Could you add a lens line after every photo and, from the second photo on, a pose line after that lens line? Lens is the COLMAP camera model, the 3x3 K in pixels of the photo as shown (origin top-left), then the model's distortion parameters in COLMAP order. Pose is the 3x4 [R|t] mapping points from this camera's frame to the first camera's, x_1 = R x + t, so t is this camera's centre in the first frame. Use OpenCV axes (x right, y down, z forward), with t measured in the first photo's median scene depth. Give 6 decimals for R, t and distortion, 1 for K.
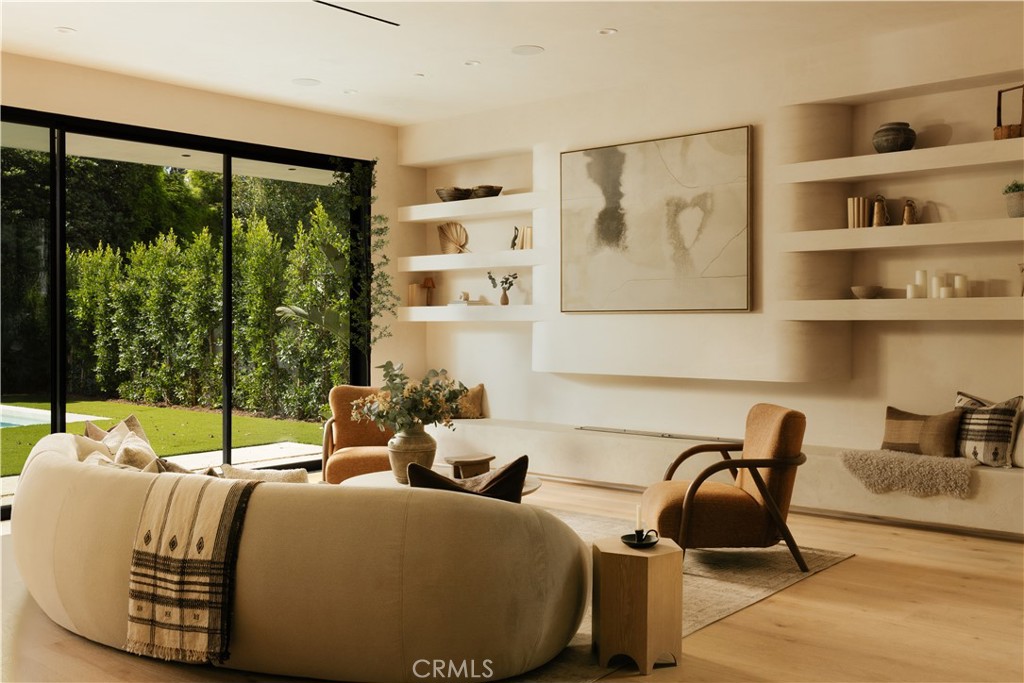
lens RADIAL K [[995.3, 0, 511.6], [0, 995.3, 309.4], [0, 0, 1]] dist [0.016860, 0.010847]
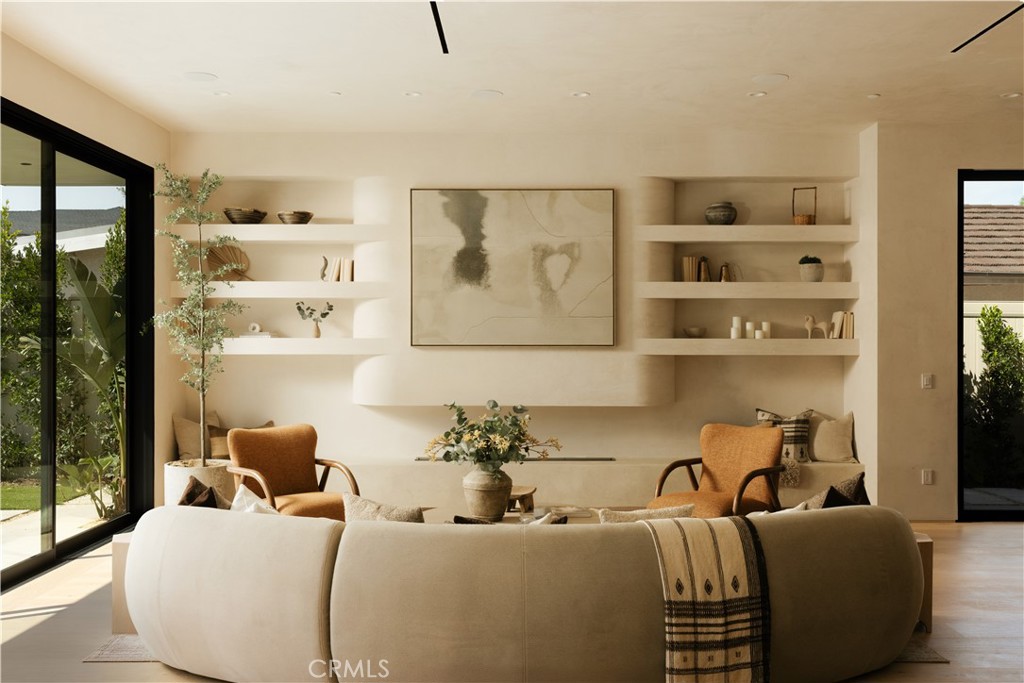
lens RADIAL K [[965.6, 0, 512.0], [0, 965.6, 341.5], [0, 0, 1]] dist [-0.004191, 0.002510]
pose [[0.760549, 0.008585, 0.649224, -0.591005], [-0.011468, 0.999934, 0.000211, -0.003736], [-0.649179, -0.007606, 0.760597, 0.213319]]
